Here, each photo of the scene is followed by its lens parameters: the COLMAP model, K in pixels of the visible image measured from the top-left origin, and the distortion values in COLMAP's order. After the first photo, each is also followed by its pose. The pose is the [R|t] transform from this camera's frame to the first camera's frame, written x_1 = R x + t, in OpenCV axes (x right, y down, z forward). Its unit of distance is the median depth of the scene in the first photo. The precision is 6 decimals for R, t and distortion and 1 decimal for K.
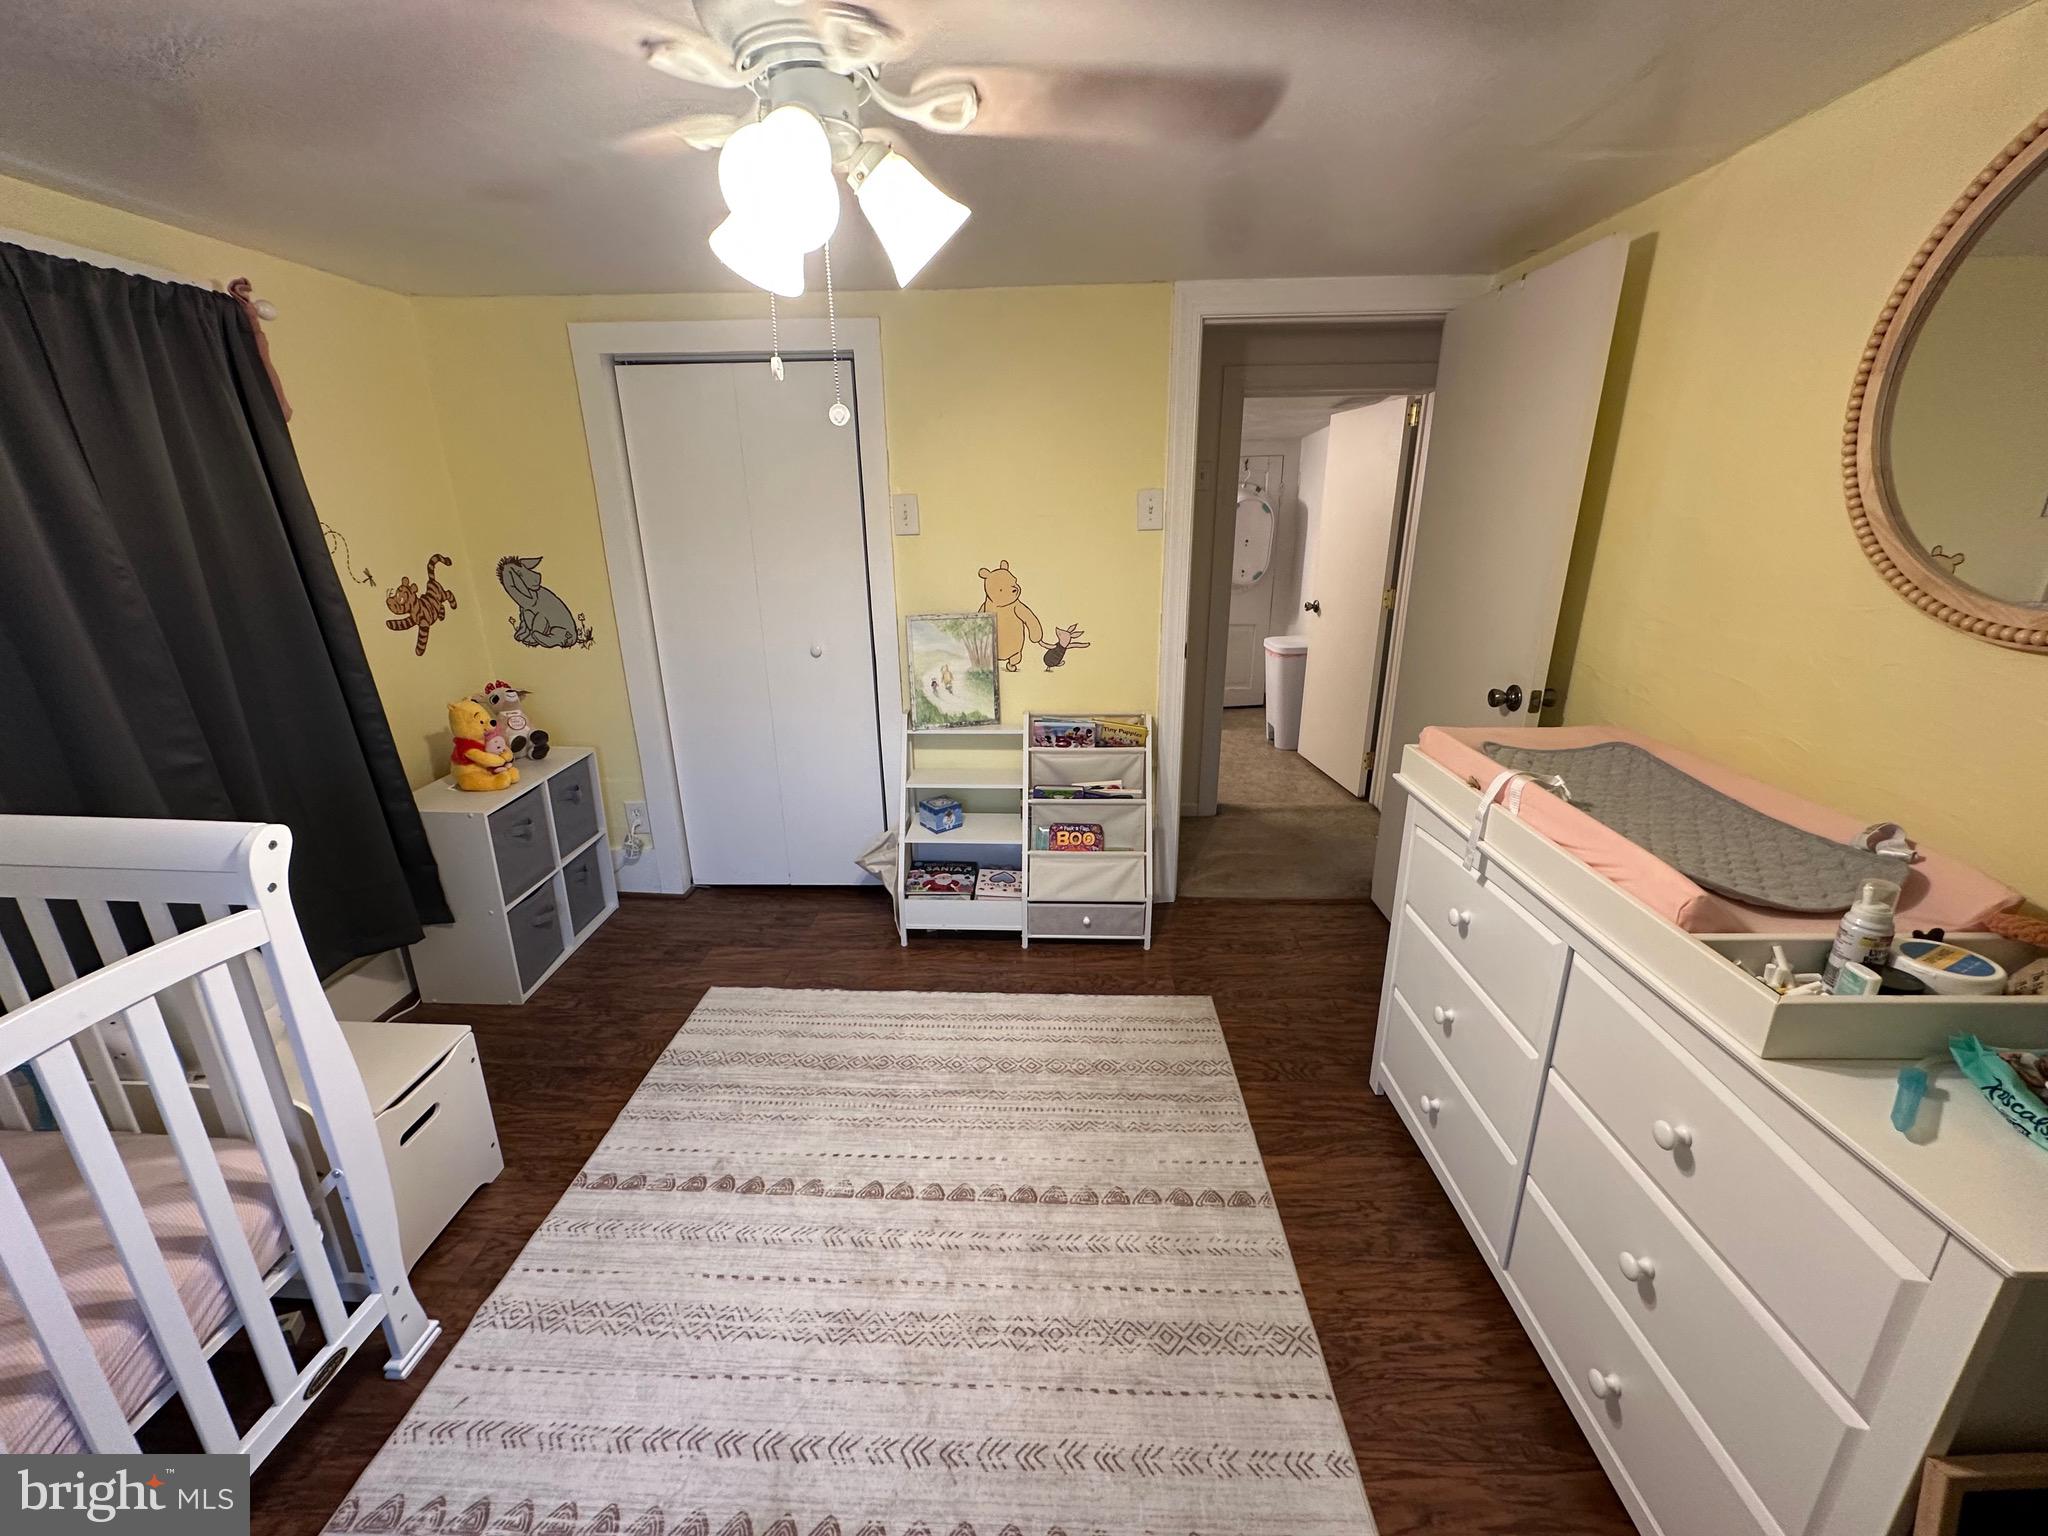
lens RADIAL K [[816.9, 0, 1022.7], [0, 816.9, 768.8], [0, 0, 1]] dist [0.000729, 0.000097]
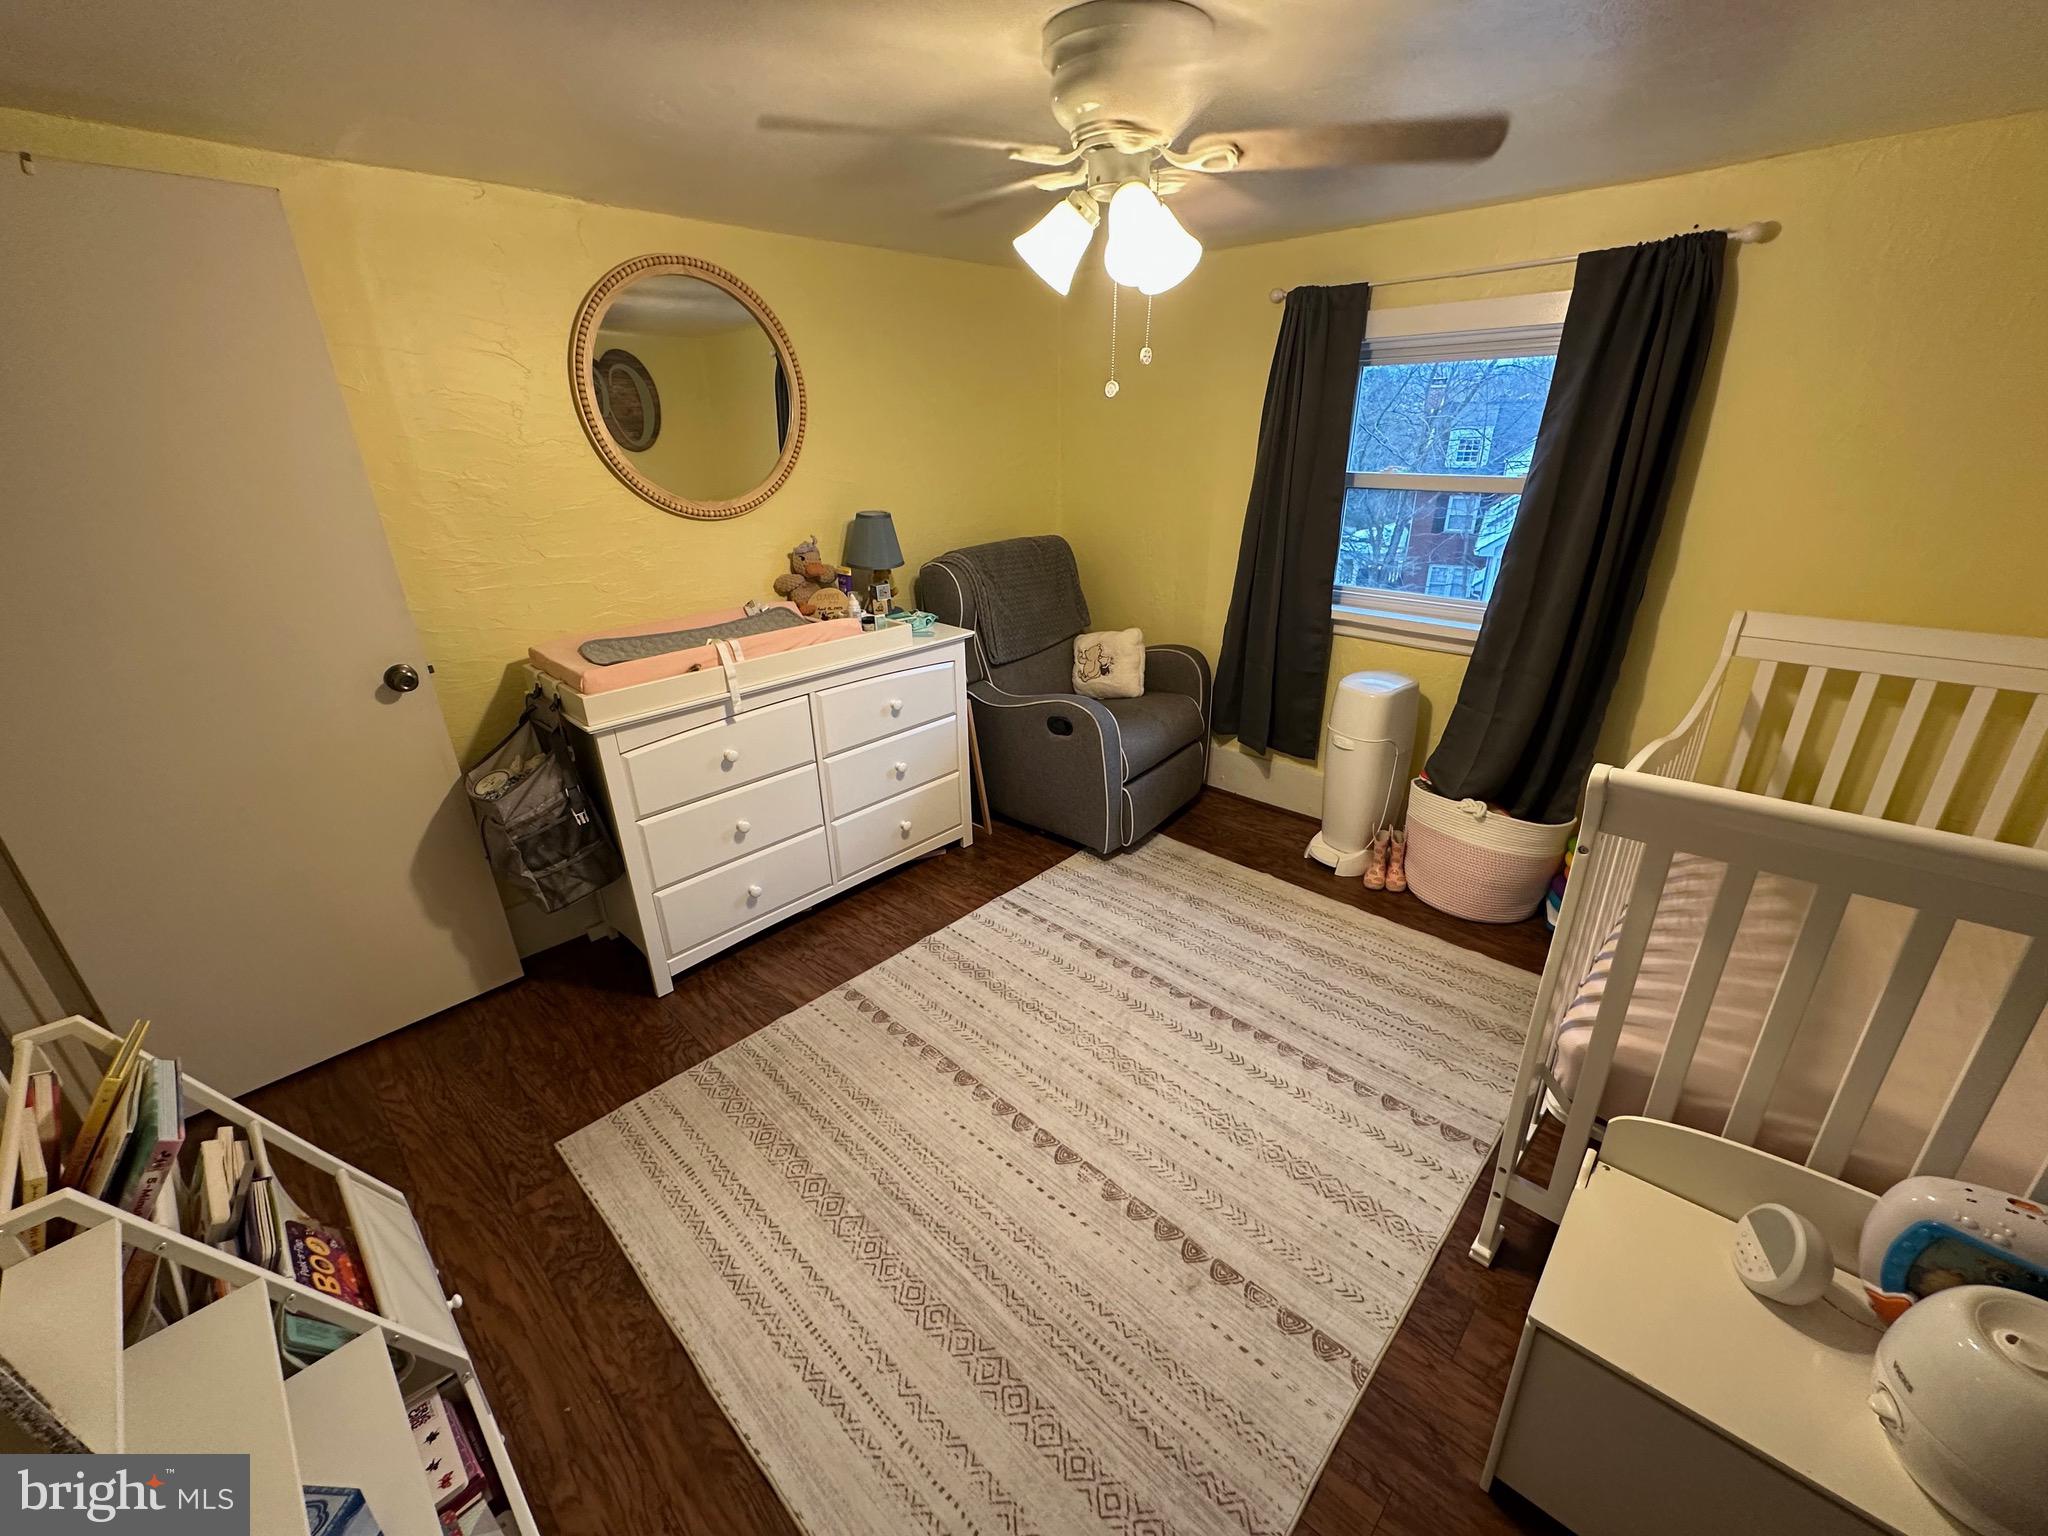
lens RADIAL K [[816.9, 0, 1022.7], [0, 816.9, 768.8], [0, 0, 1]] dist [0.000729, 0.000097]
pose [[-0.746509, -0.233733, 0.622971, -0.662977], [0.232071, 0.786014, 0.572997, -0.446113], [-0.623592, 0.572321, -0.532524, 1.305237]]
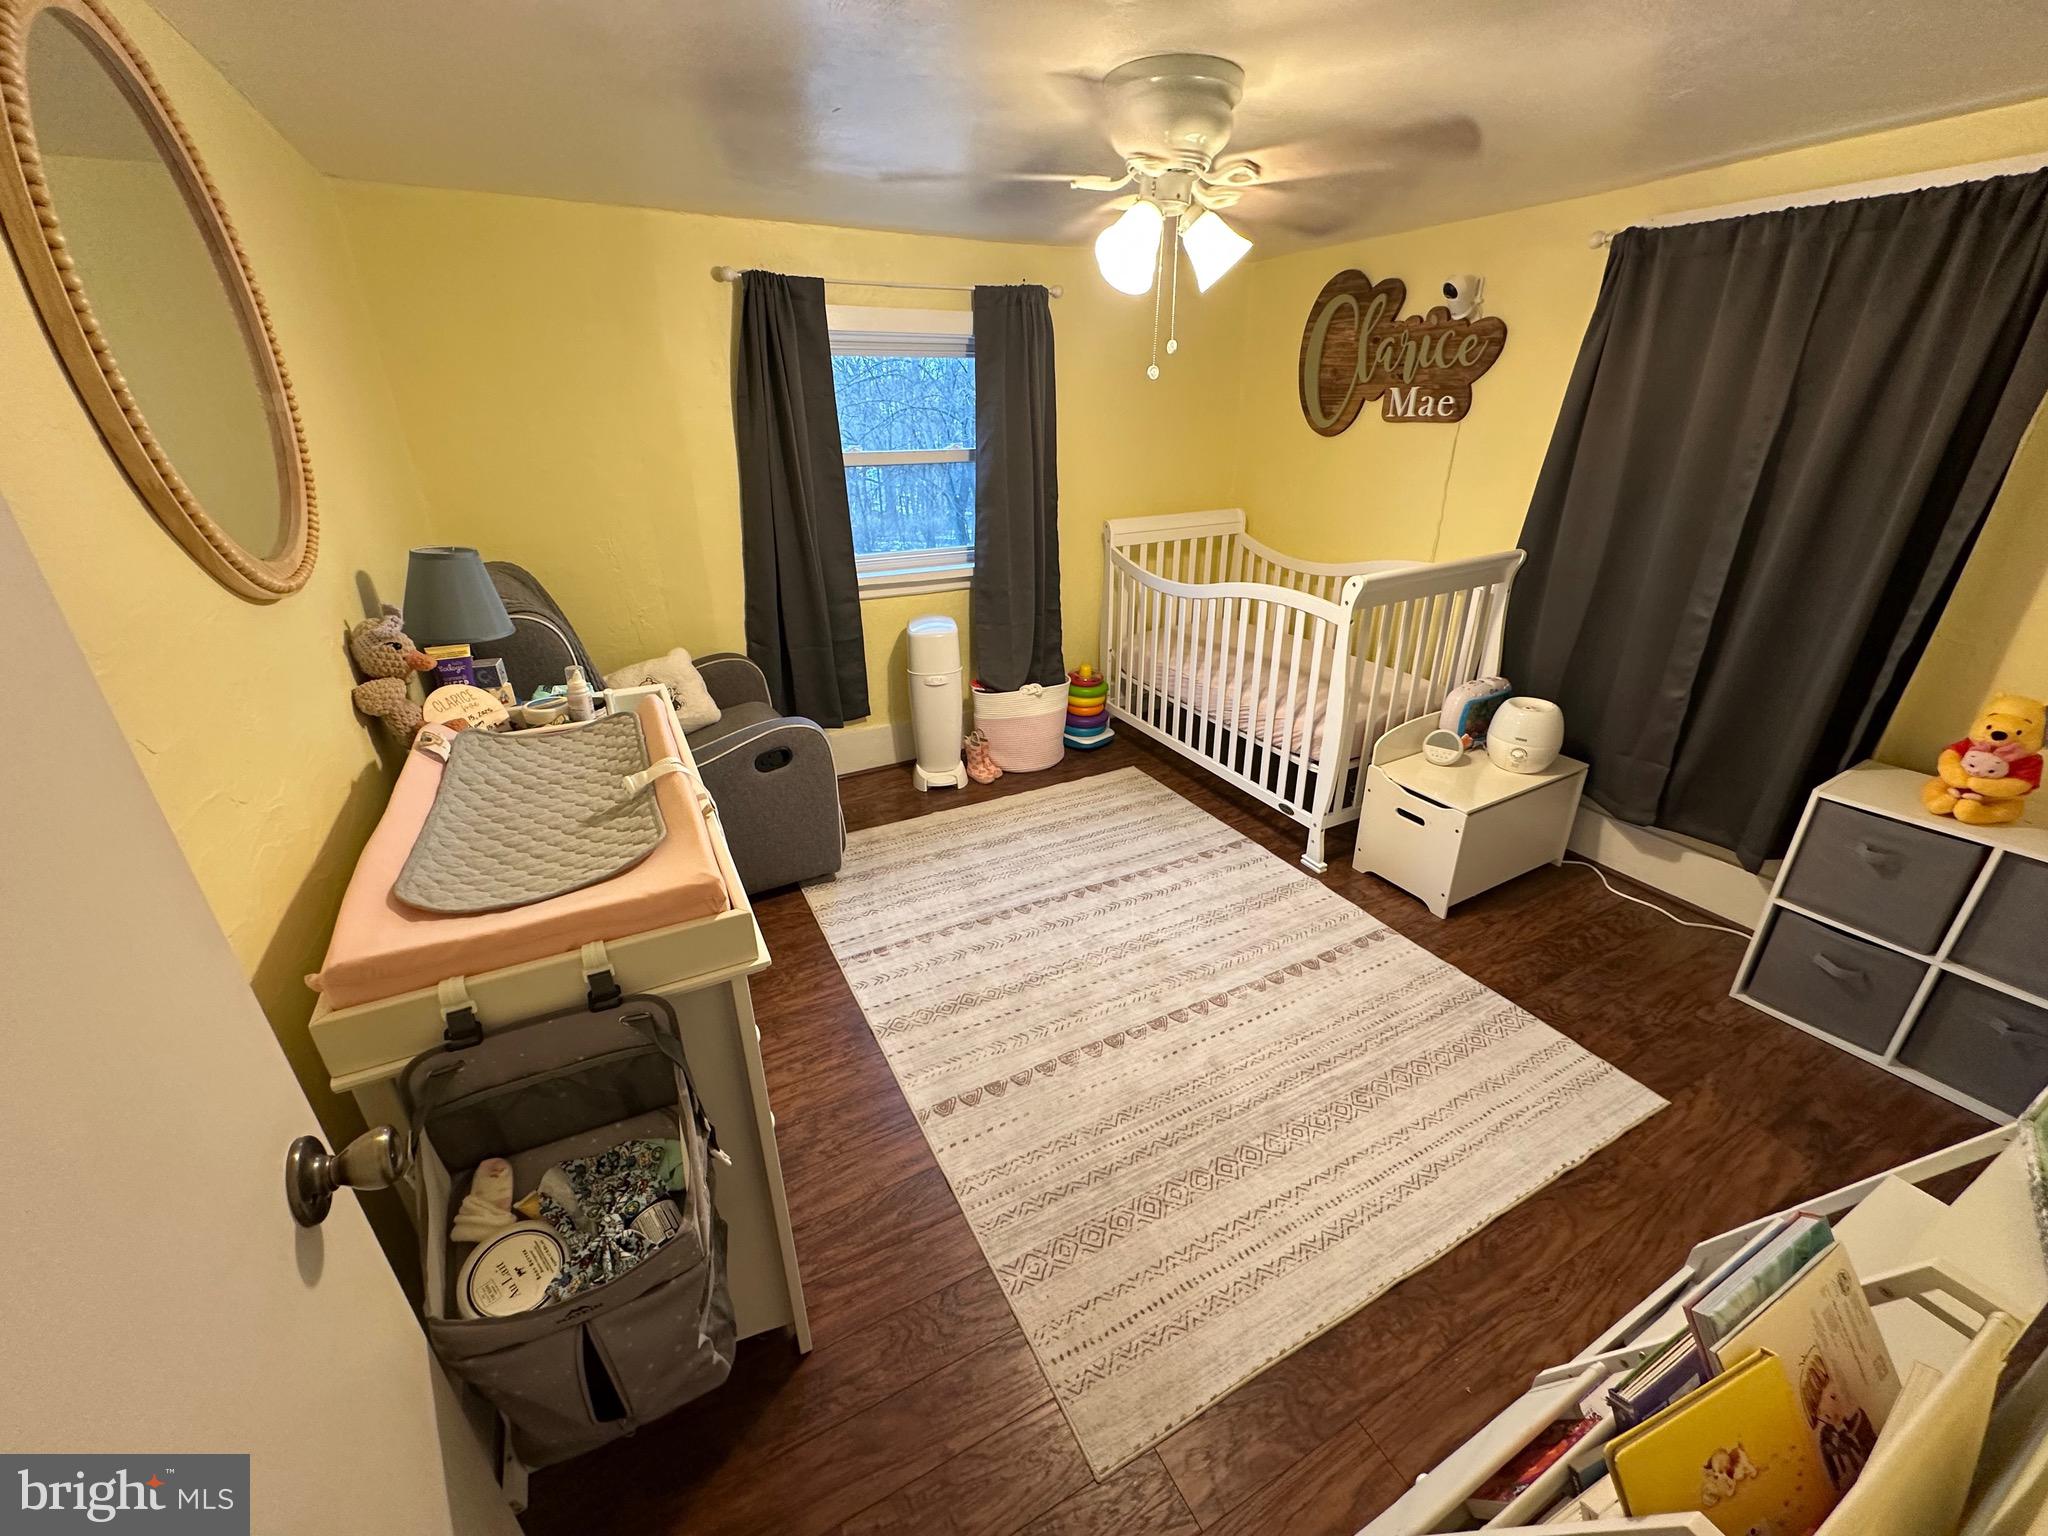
lens RADIAL K [[816.9, 0, 1022.7], [0, 816.9, 768.8], [0, 0, 1]] dist [0.000729, 0.000097]
pose [[-0.868609, 0.219910, -0.444025, 0.551214], [-0.136865, 0.754773, 0.641549, -0.503676], [0.476221, 0.618027, -0.625505, 1.426353]]
